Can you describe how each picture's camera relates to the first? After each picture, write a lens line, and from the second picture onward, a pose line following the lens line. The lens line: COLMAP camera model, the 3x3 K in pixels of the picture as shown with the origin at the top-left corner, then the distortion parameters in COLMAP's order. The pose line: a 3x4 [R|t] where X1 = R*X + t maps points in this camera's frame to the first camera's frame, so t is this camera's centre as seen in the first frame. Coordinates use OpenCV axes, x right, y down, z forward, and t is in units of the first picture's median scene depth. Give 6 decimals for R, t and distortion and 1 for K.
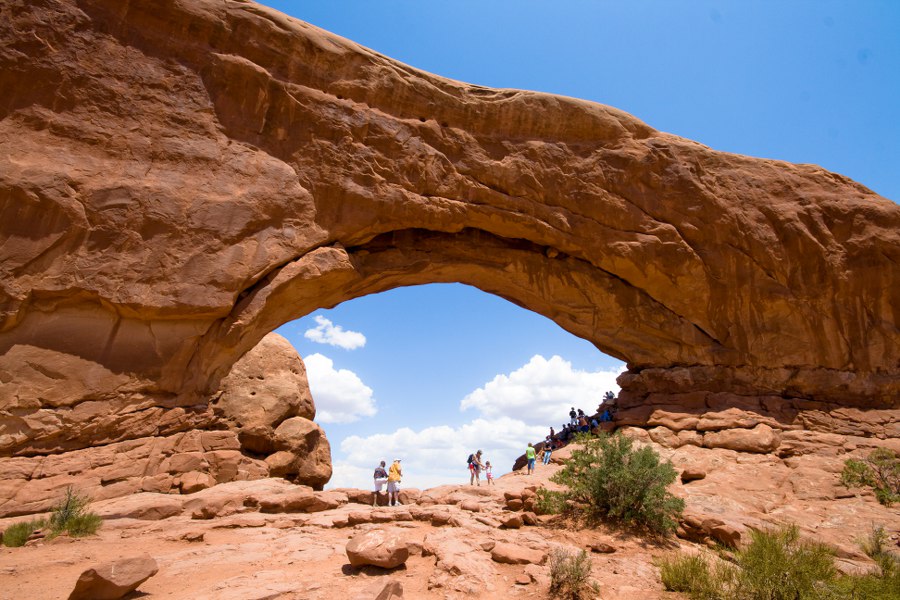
lens RADIAL K [[417.4, 0, 452.0], [0, 417.4, 302.5], [0, 0, 1]] dist [0.025405, -0.020254]
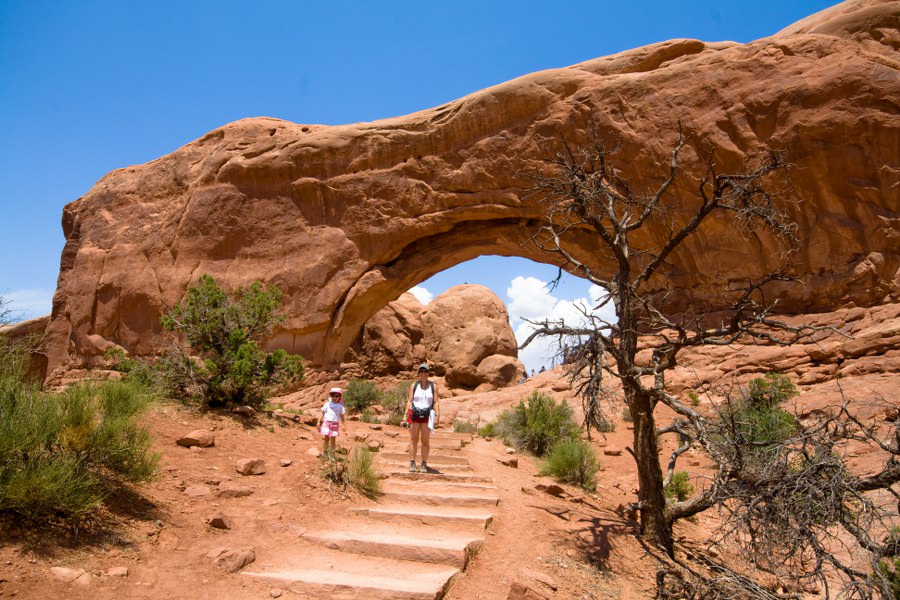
lens RADIAL K [[554.9, 0, 450.0], [0, 554.9, 300.0], [0, 0, 1]] dist [0.026014, -0.000104]
pose [[0.745112, -0.155165, -0.648639, 1.172379], [0.284005, 0.953793, 0.098083, -0.129205], [0.603448, -0.257300, 0.754750, -0.436726]]
